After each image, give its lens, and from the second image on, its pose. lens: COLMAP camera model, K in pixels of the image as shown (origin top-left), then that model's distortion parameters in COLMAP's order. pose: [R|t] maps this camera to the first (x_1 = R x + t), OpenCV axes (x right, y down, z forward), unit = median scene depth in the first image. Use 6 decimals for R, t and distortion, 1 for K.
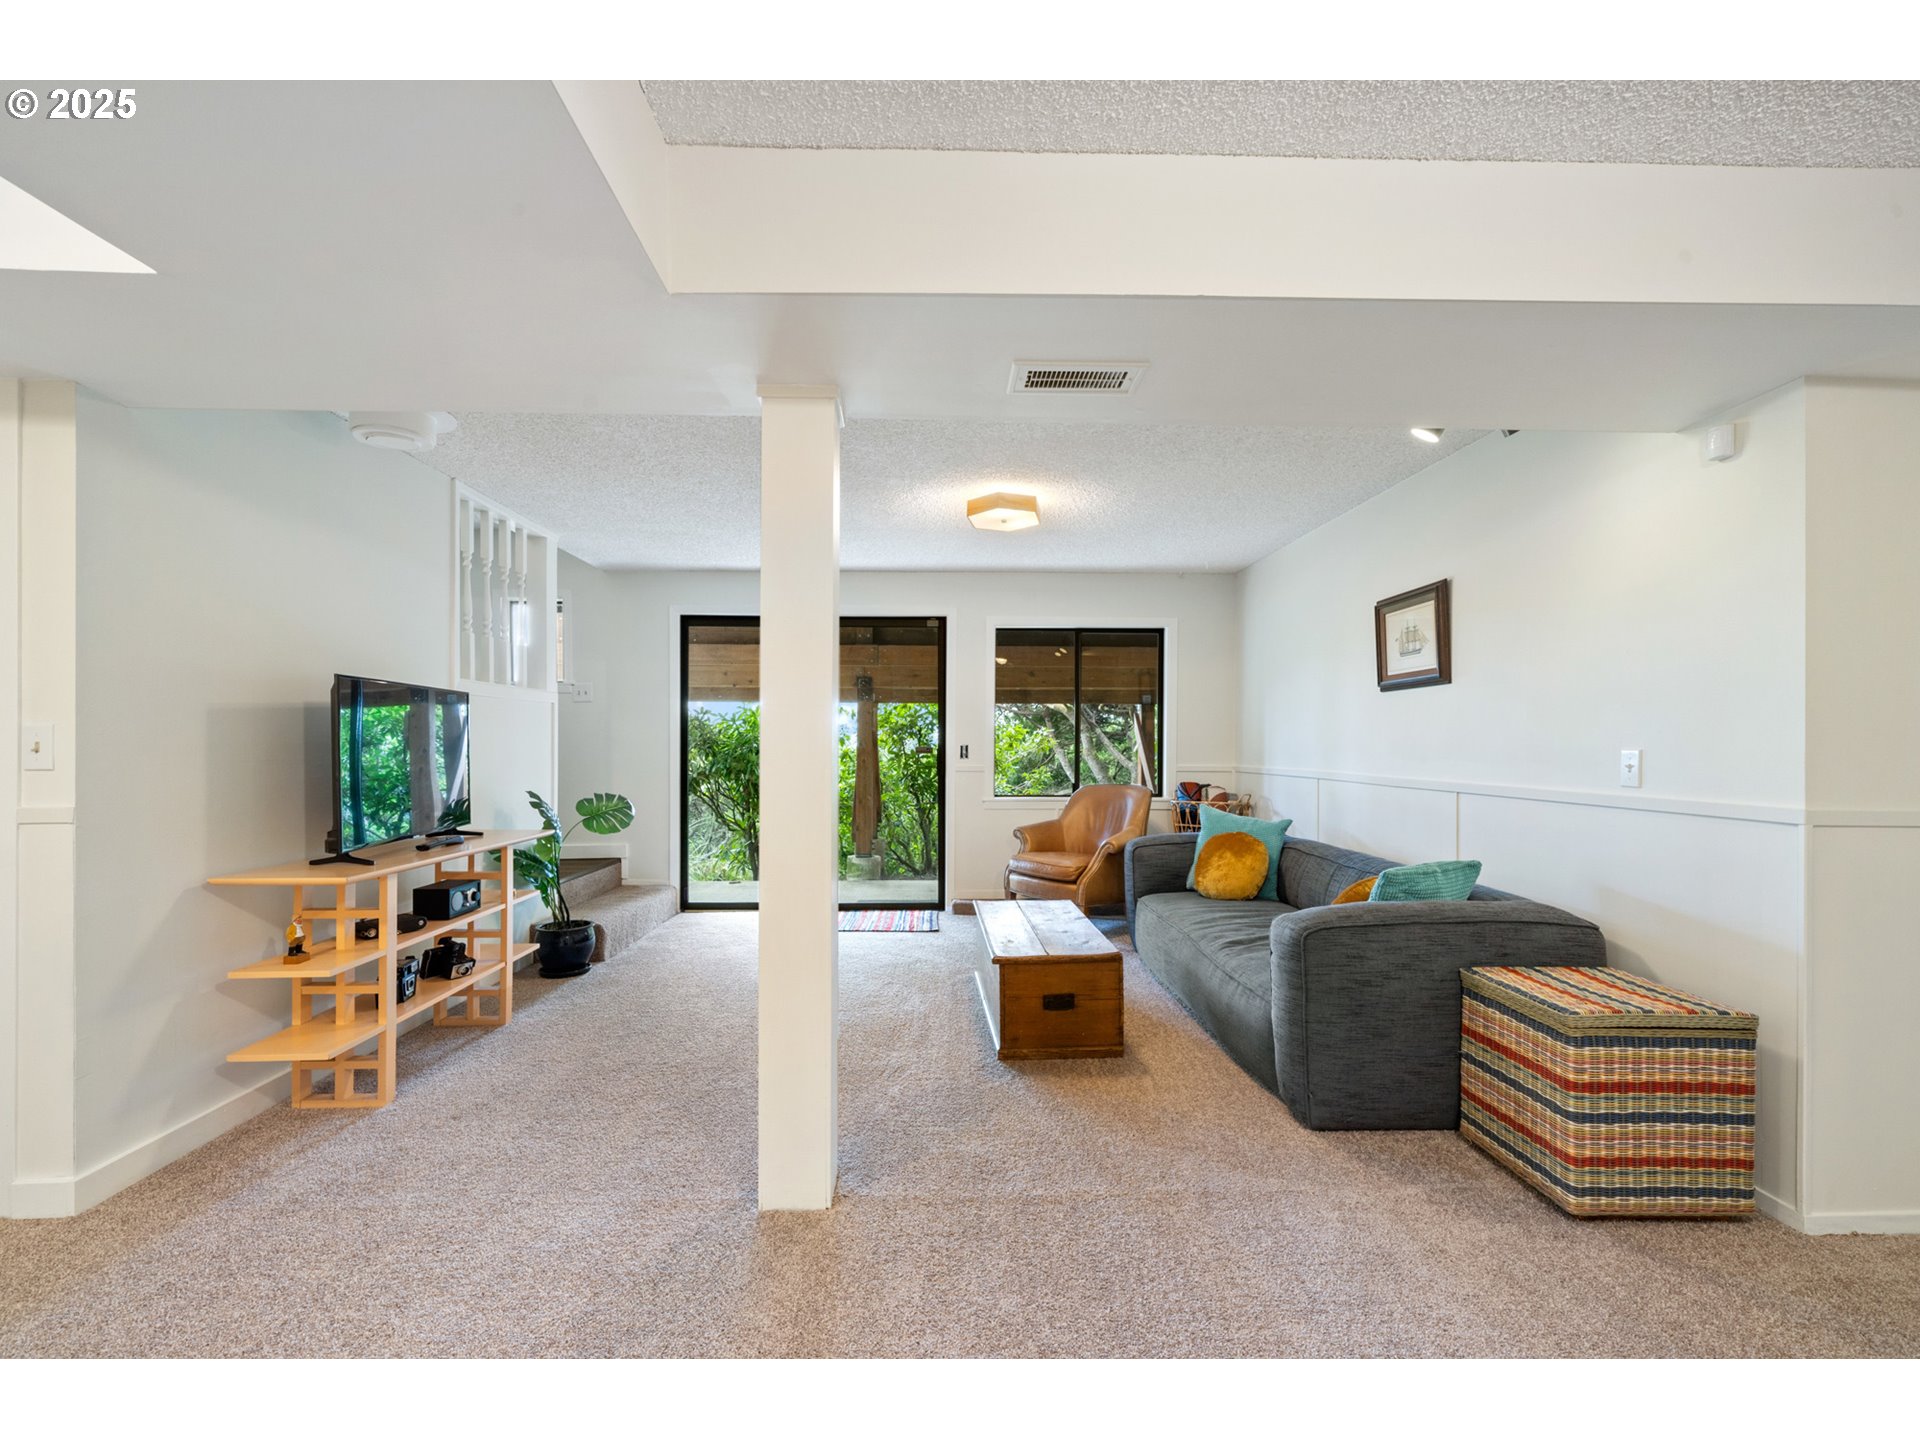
lens RADIAL K [[828.4, 0, 973.3], [0, 828.4, 730.8], [0, 0, 1]] dist [0.002233, 0.000655]
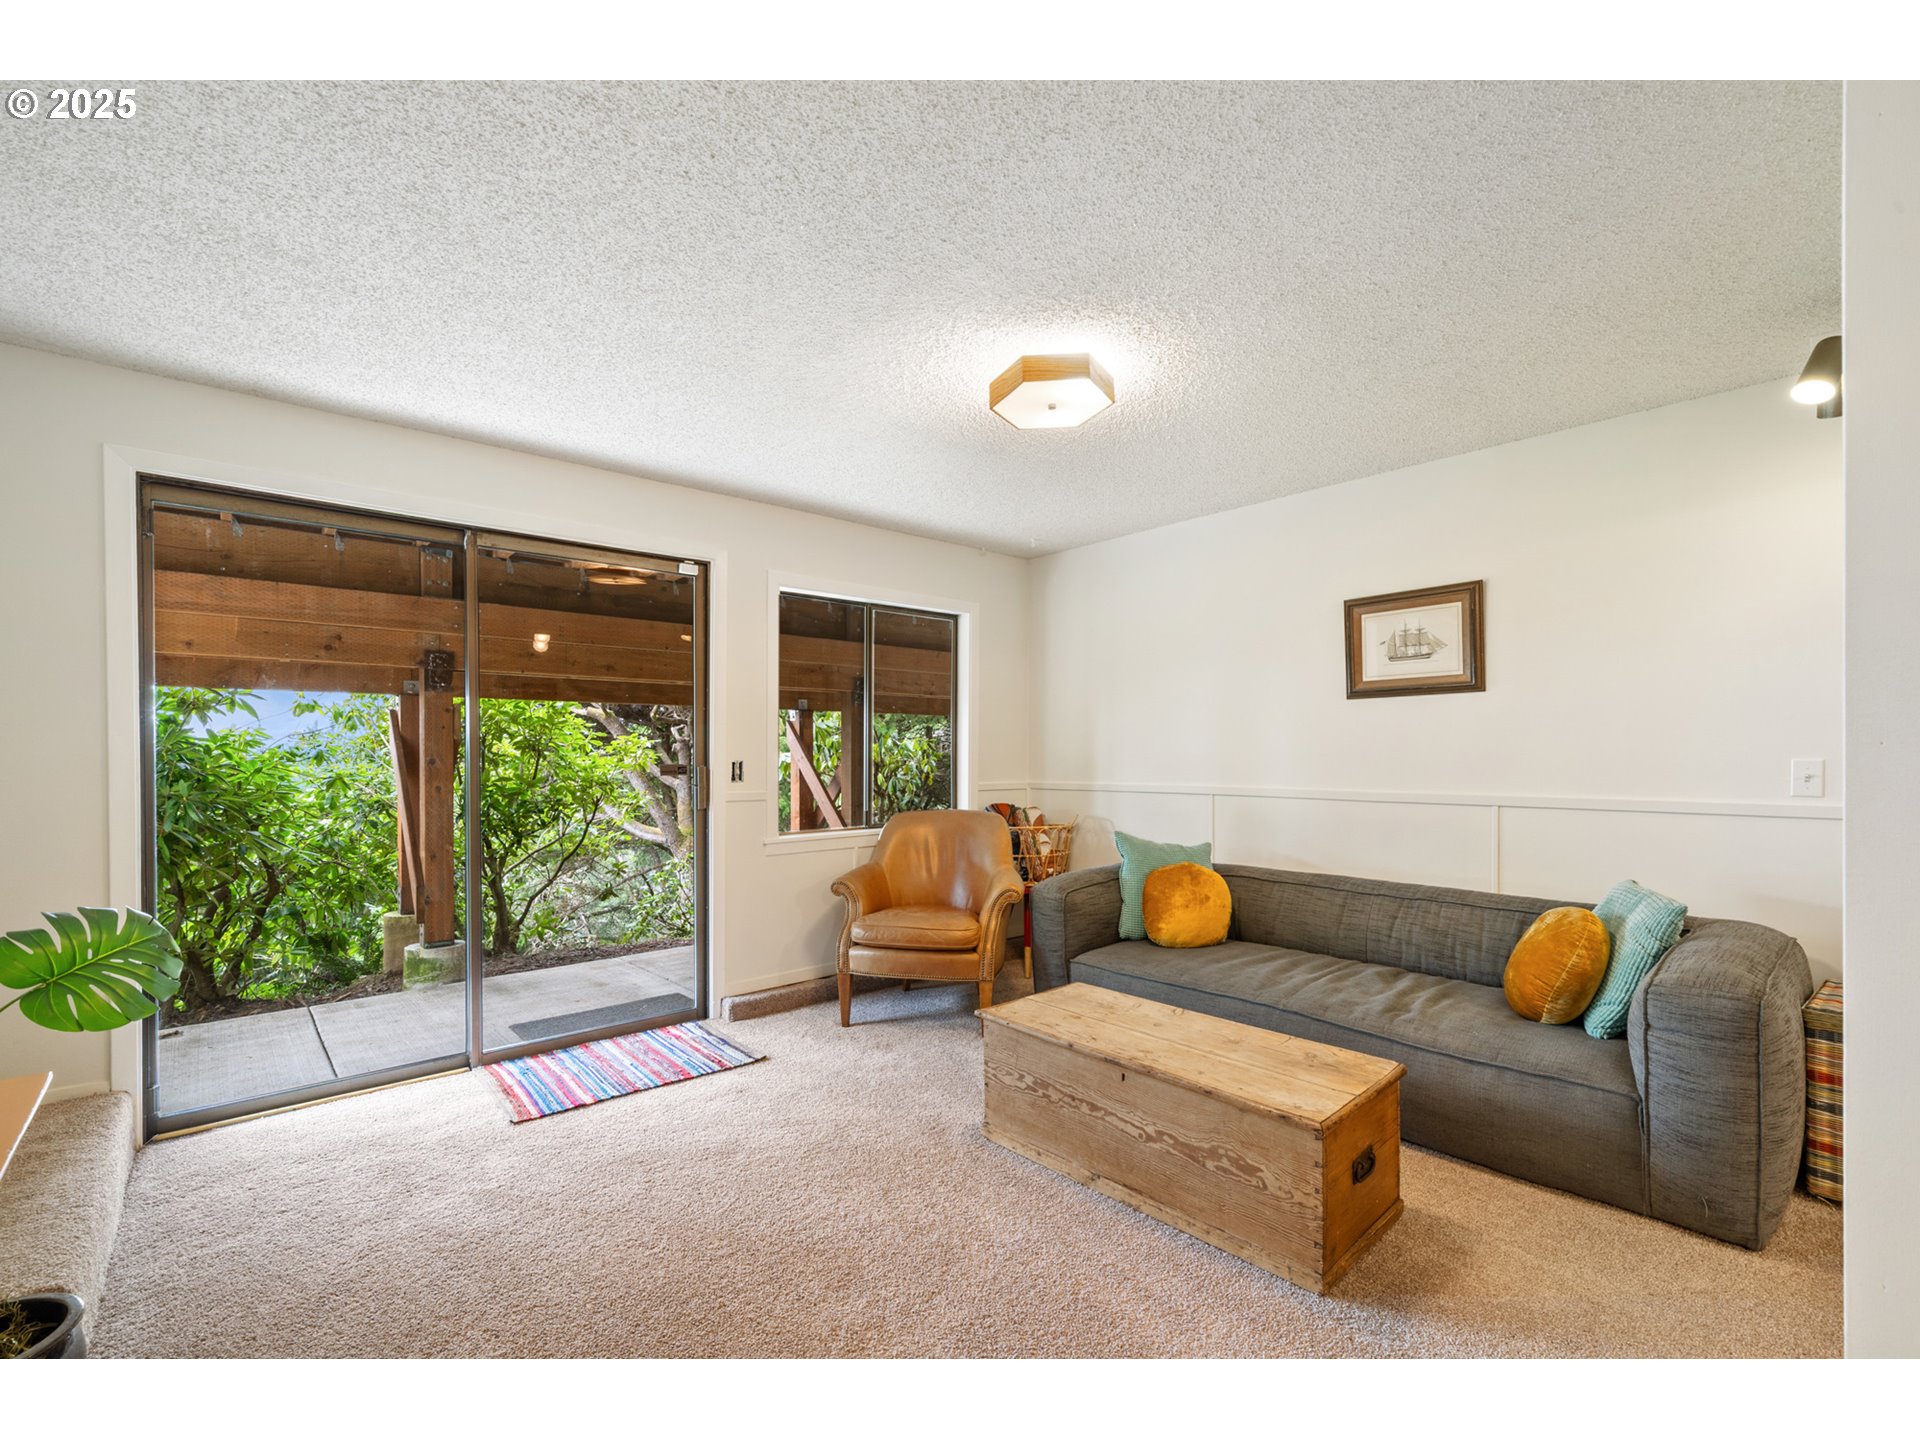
lens RADIAL K [[828.4, 0, 945.5], [0, 828.4, 740.3], [0, 0, 1]] dist [0.002233, 0.000655]
pose [[0.782623, 0.003789, 0.622485, -0.367571], [-0.002535, 0.999993, -0.002899, 0.002536], [-0.622491, 0.000691, 0.782626, 0.475265]]
